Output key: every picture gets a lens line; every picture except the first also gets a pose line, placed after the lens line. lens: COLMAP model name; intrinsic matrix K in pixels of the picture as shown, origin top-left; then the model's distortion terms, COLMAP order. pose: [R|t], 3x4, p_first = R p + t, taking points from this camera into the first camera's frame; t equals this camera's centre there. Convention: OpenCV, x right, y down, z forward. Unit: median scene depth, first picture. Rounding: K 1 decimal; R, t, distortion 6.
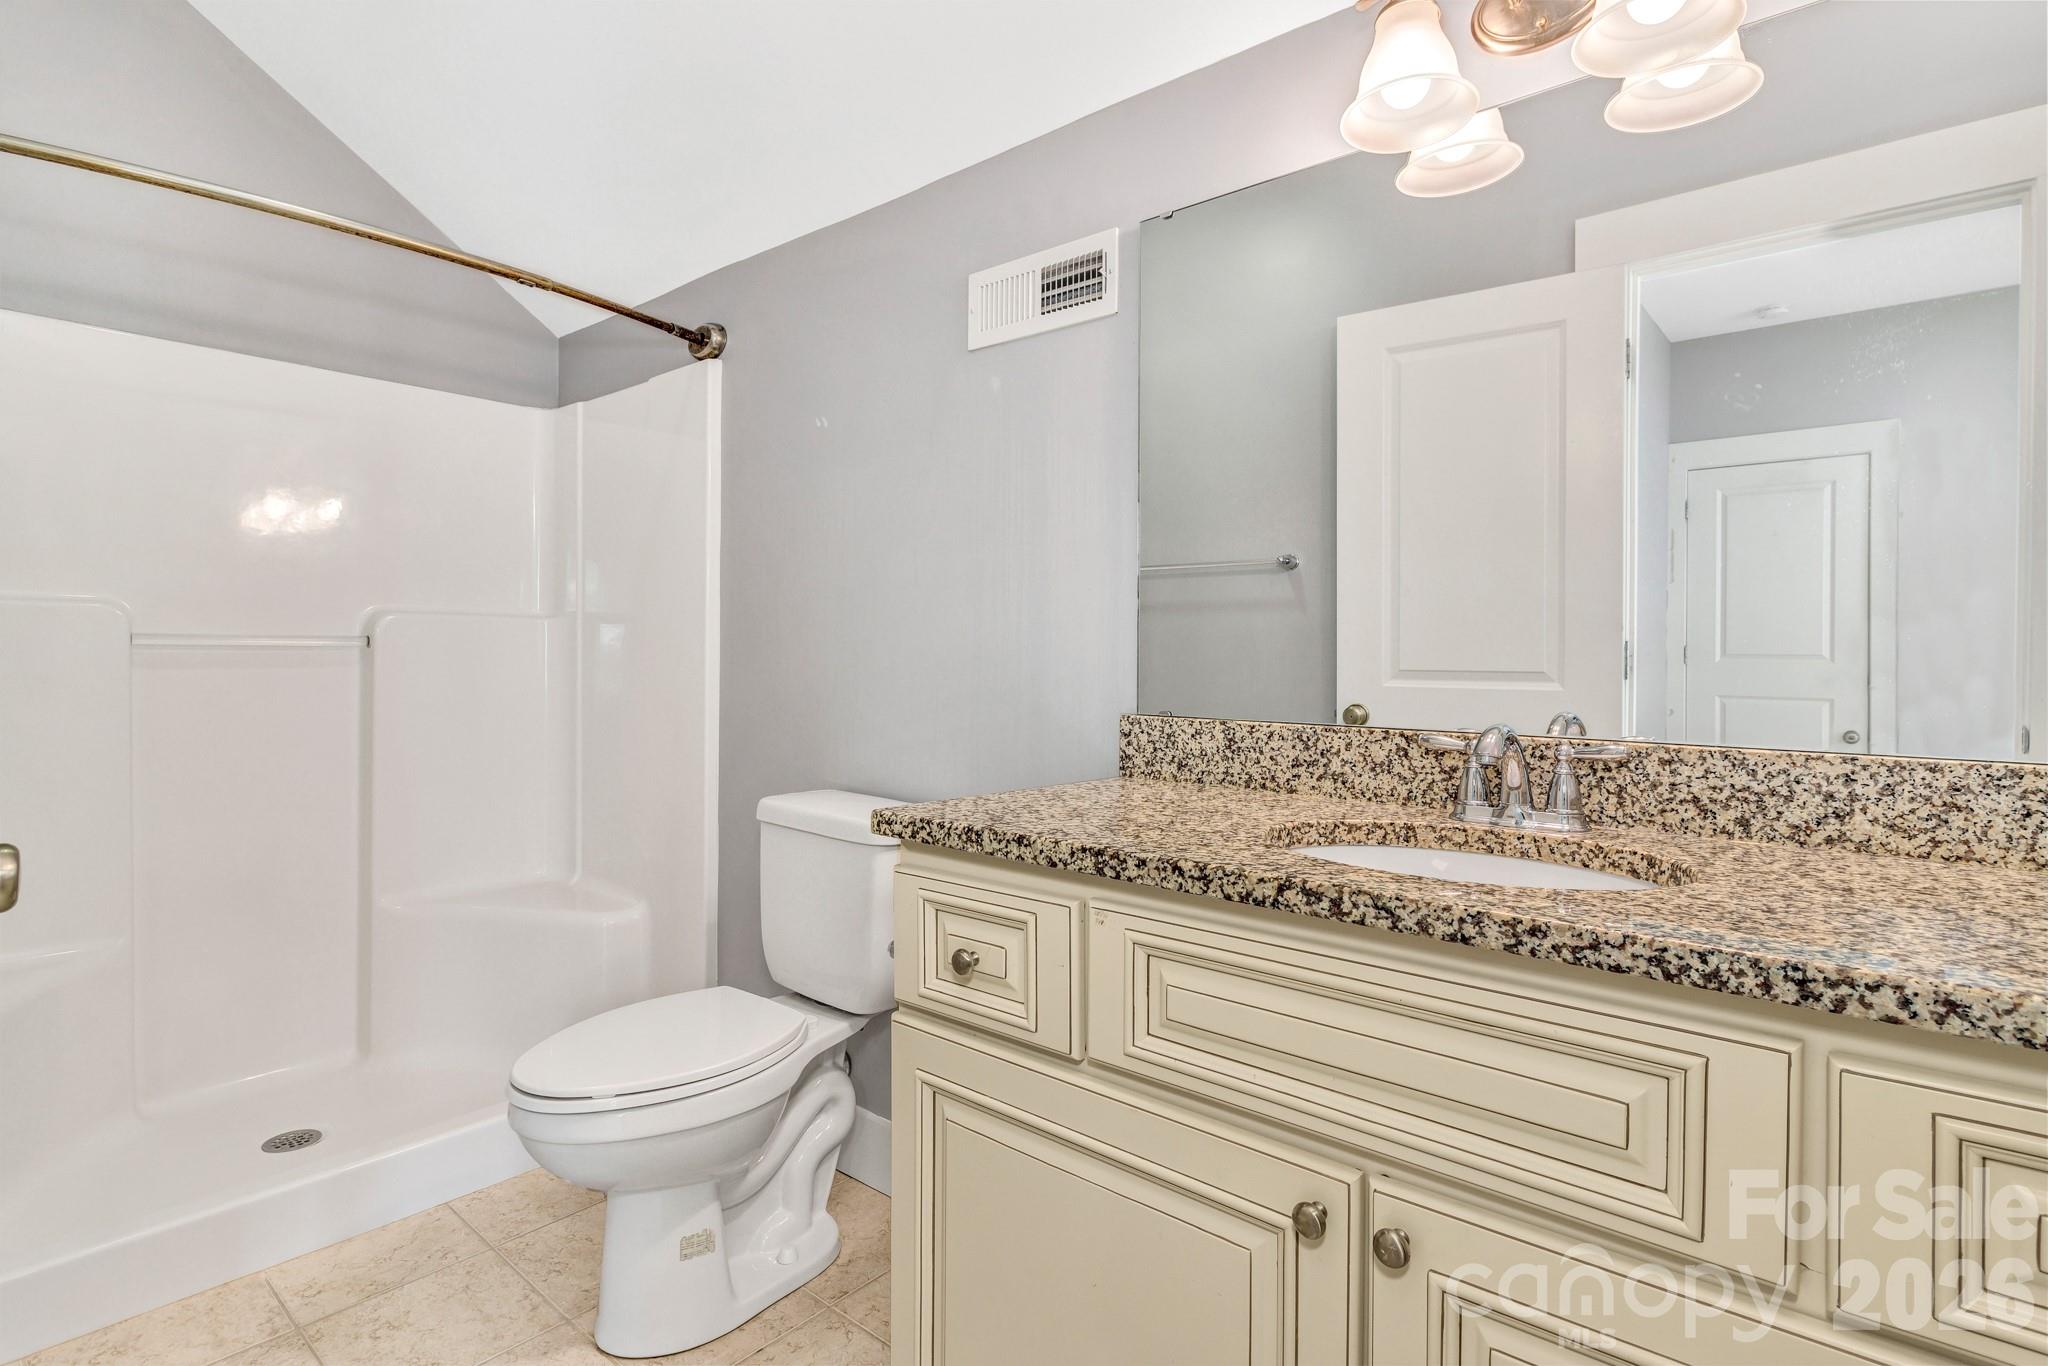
lens RADIAL K [[1042.3, 0, 1027.2], [0, 1042.3, 641.4], [0, 0, 1]] dist [-0.001171, -0.000354]
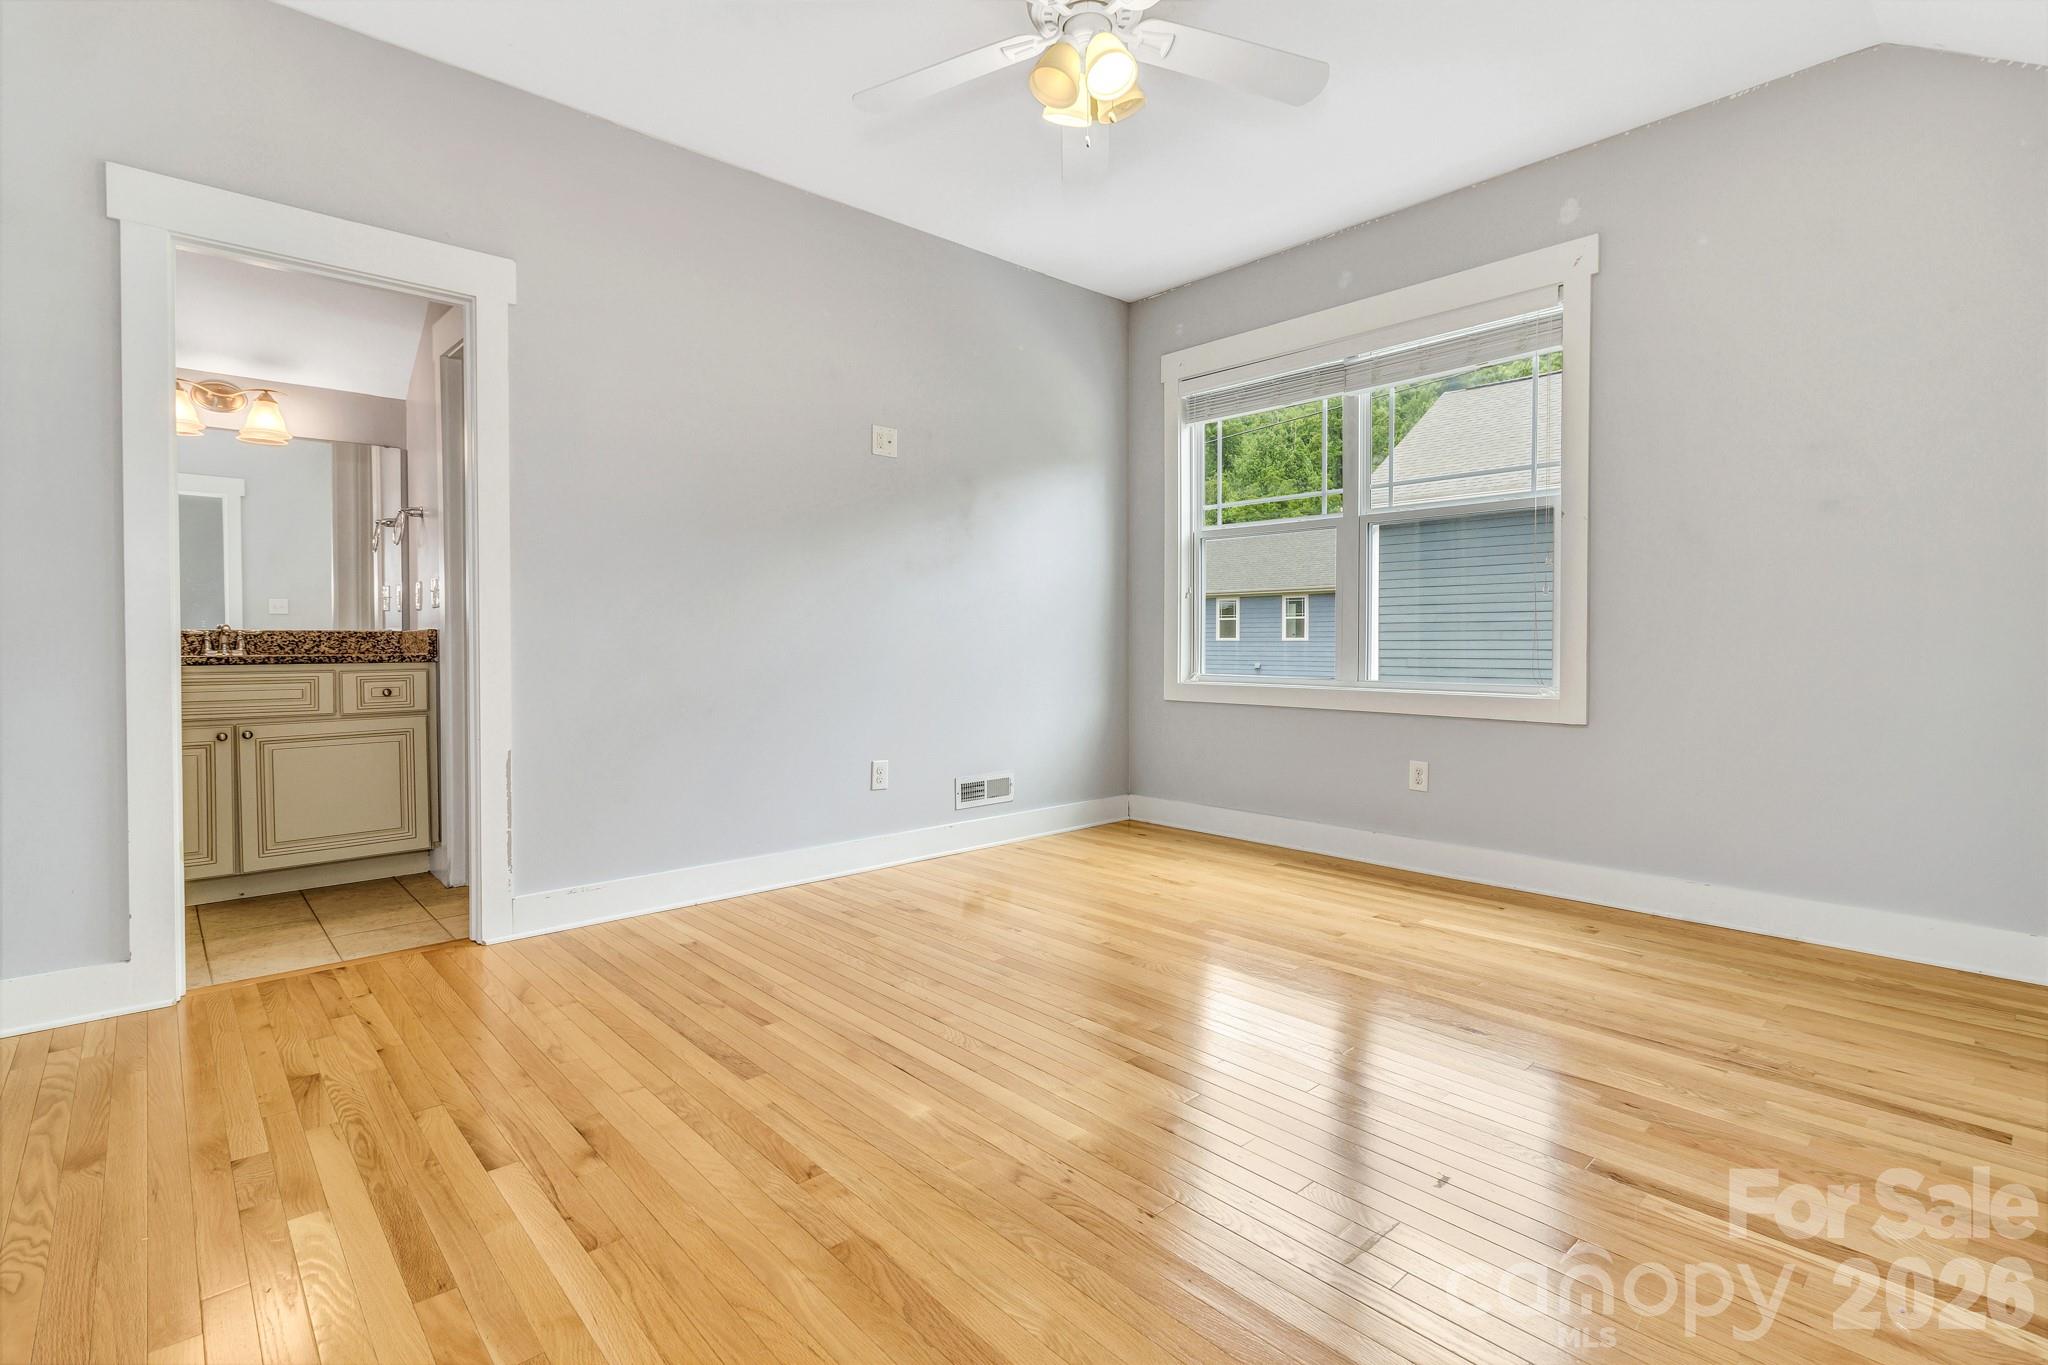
lens RADIAL K [[958.9, 0, 1025.5], [0, 958.9, 649.3], [0, 0, 1]] dist [0.001360, 0.000222]
pose [[0.125822, -0.012396, 0.991975, -2.657166], [-0.001138, 0.999919, 0.012640, 0.135978], [-0.992052, -0.002720, 0.125798, -2.268251]]
